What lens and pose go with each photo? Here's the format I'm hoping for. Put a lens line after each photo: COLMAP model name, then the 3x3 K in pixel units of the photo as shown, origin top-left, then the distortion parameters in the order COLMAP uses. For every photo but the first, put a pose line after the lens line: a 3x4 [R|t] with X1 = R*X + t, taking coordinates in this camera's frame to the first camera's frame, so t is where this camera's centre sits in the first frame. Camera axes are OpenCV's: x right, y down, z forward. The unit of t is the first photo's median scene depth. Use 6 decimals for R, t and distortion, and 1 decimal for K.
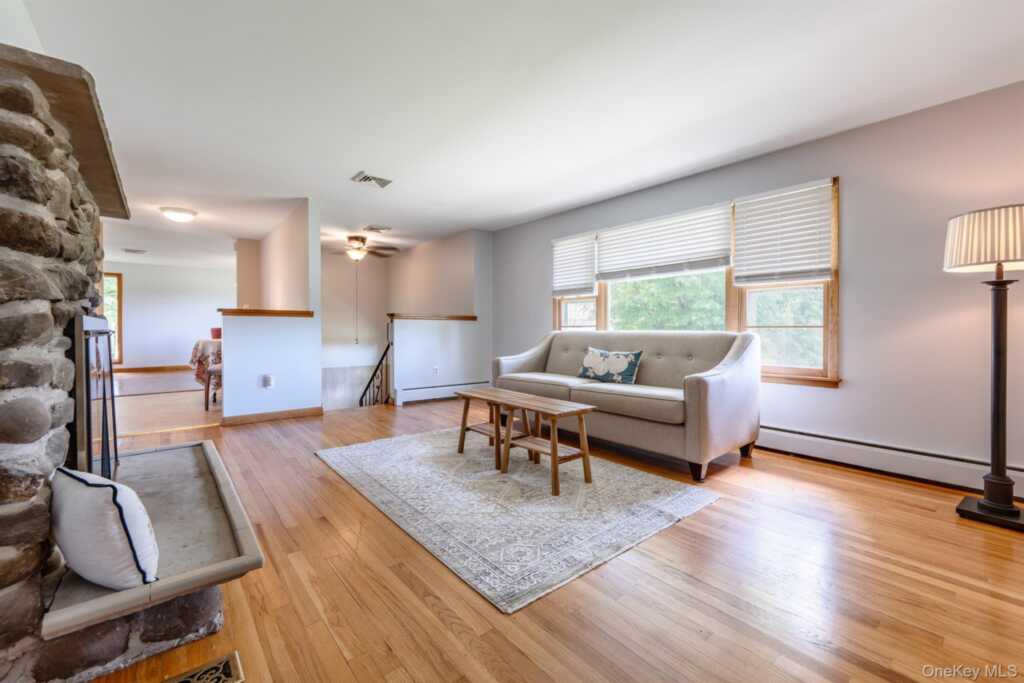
lens RADIAL K [[434.0, 0, 518.8], [0, 434.0, 323.0], [0, 0, 1]] dist [-0.000818, -0.000066]
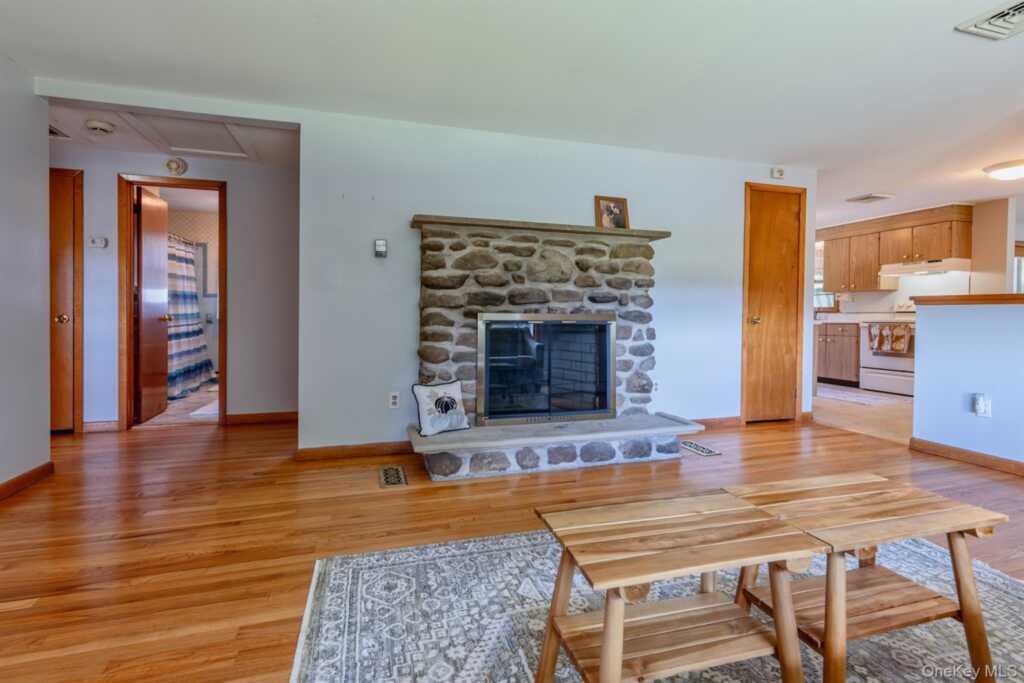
lens RADIAL K [[434.0, 0, 518.8], [0, 434.0, 323.0], [0, 0, 1]] dist [-0.000818, -0.000066]
pose [[-0.383528, 0.013977, -0.923423, 0.289242], [0.005985, 0.999902, 0.012649, 0.001096], [0.923510, -0.000676, -0.383574, 0.650654]]
